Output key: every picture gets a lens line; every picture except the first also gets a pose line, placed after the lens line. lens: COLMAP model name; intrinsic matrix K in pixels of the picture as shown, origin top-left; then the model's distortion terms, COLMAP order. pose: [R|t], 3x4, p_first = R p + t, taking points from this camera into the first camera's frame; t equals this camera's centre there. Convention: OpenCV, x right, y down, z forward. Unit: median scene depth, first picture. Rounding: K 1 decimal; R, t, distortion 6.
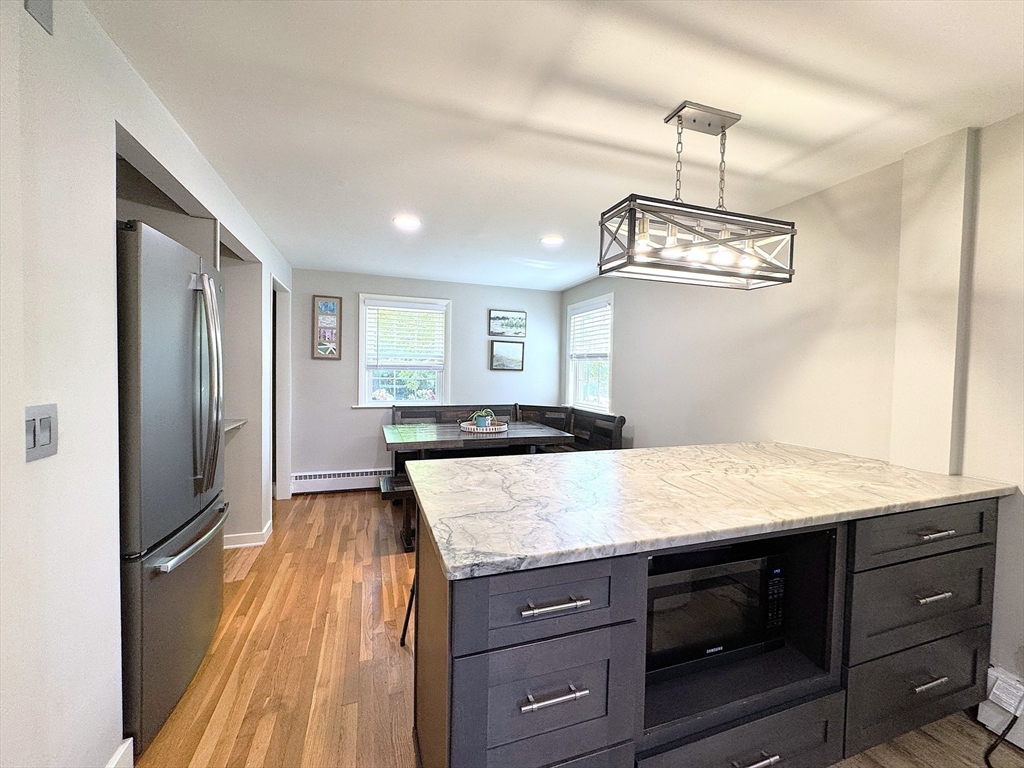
lens RADIAL K [[414.4, 0, 512.0], [0, 414.4, 384.0], [0, 0, 1]] dist [-0.002084, -0.000112]
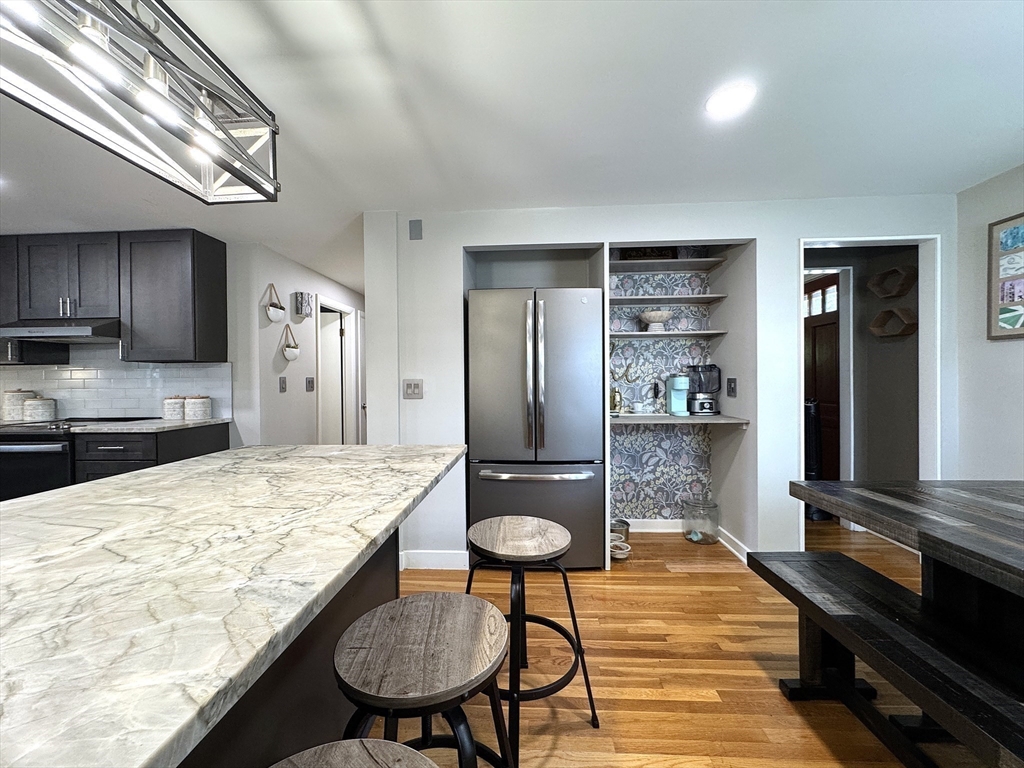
lens RADIAL K [[414.4, 0, 512.0], [0, 414.4, 384.0], [0, 0, 1]] dist [-0.002084, -0.000112]
pose [[-0.381344, -0.005637, -0.924416, 0.392229], [-0.026968, 0.999624, 0.005029, 0.017628], [0.924040, 0.026847, -0.381353, 0.913805]]
